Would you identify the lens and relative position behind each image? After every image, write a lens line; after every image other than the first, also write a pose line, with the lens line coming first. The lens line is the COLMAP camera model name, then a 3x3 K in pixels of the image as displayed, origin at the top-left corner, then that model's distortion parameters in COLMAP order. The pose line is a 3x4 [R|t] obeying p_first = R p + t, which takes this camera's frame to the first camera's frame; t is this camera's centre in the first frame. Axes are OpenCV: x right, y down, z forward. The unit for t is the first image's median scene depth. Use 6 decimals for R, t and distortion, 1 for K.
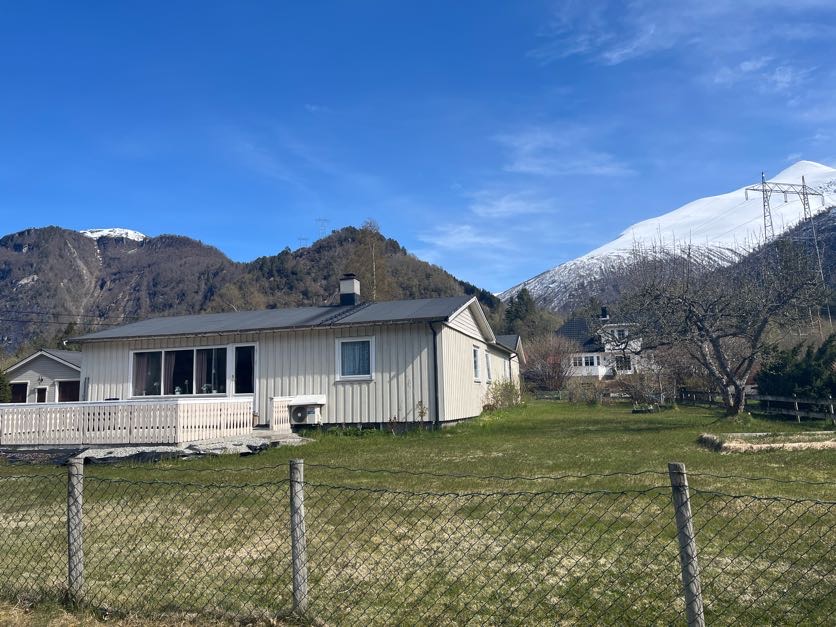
lens RADIAL K [[645.3, 0, 406.2], [0, 645.3, 316.5], [0, 0, 1]] dist [0.029501, -0.004592]
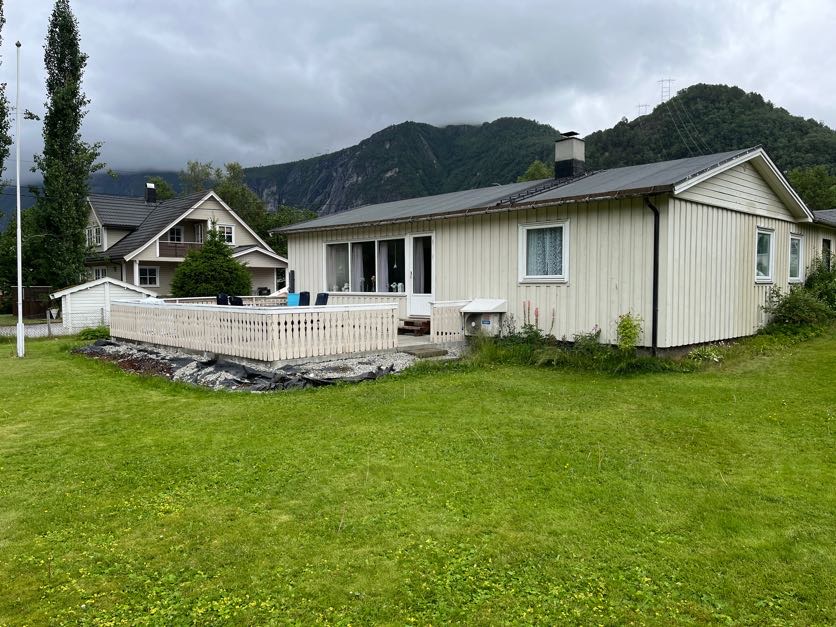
lens RADIAL K [[645.3, 0, 406.2], [0, 645.3, 316.5], [0, 0, 1]] dist [0.029501, -0.004592]
pose [[0.871765, 0.045282, -0.487826, 0.133908], [0.044082, 0.984431, 0.170155, 0.006132], [0.487936, -0.169839, 0.856197, 0.273069]]
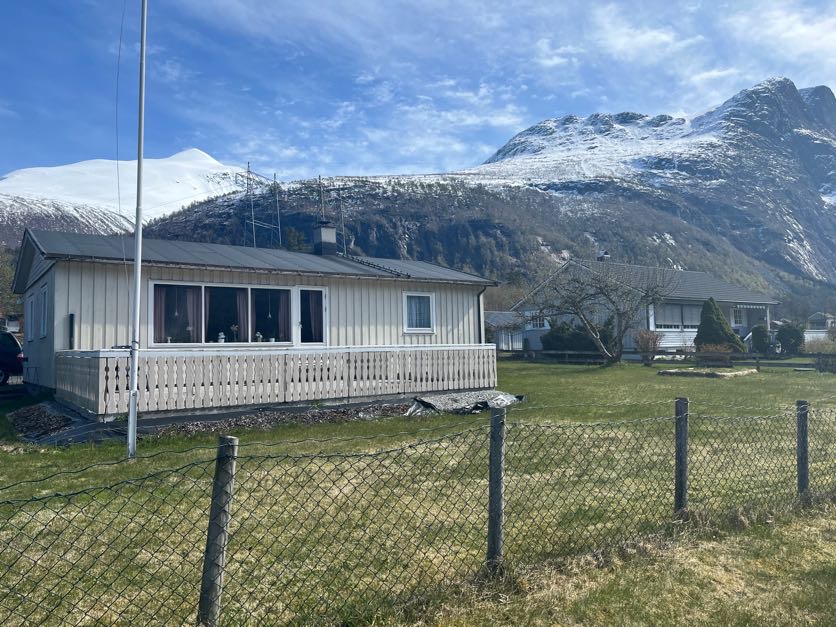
lens RADIAL K [[647.3, 0, 418.0], [0, 647.3, 313.5], [0, 0, 1]] dist [-0.043740, -0.002226]
pose [[0.578745, 0.058557, 0.813404, -0.877184], [-0.096324, 0.995345, -0.003120, 0.066197], [-0.809800, -0.076545, 0.581692, 0.360157]]
